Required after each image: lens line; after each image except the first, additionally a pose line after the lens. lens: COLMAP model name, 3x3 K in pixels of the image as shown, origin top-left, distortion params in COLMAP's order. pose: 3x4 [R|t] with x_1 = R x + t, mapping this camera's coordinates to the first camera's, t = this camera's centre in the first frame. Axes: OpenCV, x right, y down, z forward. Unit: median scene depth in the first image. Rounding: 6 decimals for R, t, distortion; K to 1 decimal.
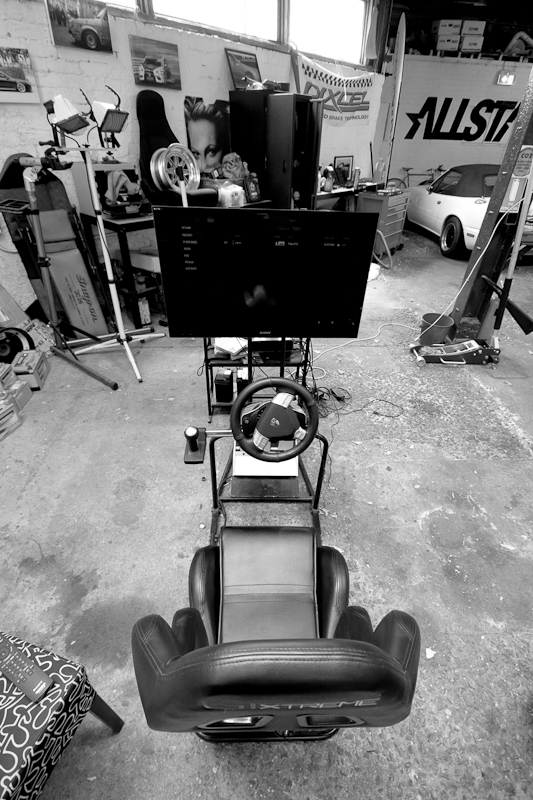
lens RADIAL K [[372.2, 0, 266.5], [0, 372.2, 400.0], [0, 0, 1]] dist [0.017008, -0.014322]
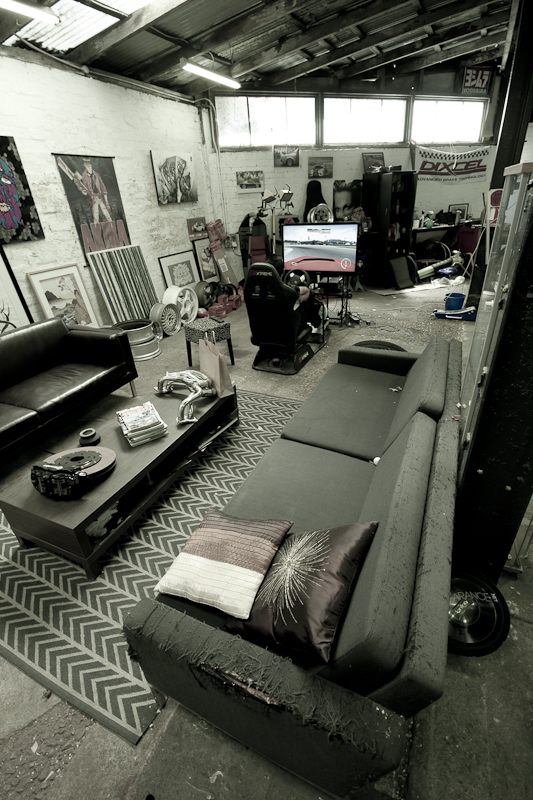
lens RADIAL K [[372.2, 0, 266.5], [0, 372.2, 400.0], [0, 0, 1]] dist [0.017008, -0.014322]
pose [[0.881375, 0.155072, -0.446240, 0.524072], [-0.211684, 0.974091, -0.079597, 0.519785], [0.422335, 0.164616, 0.891367, -0.683546]]
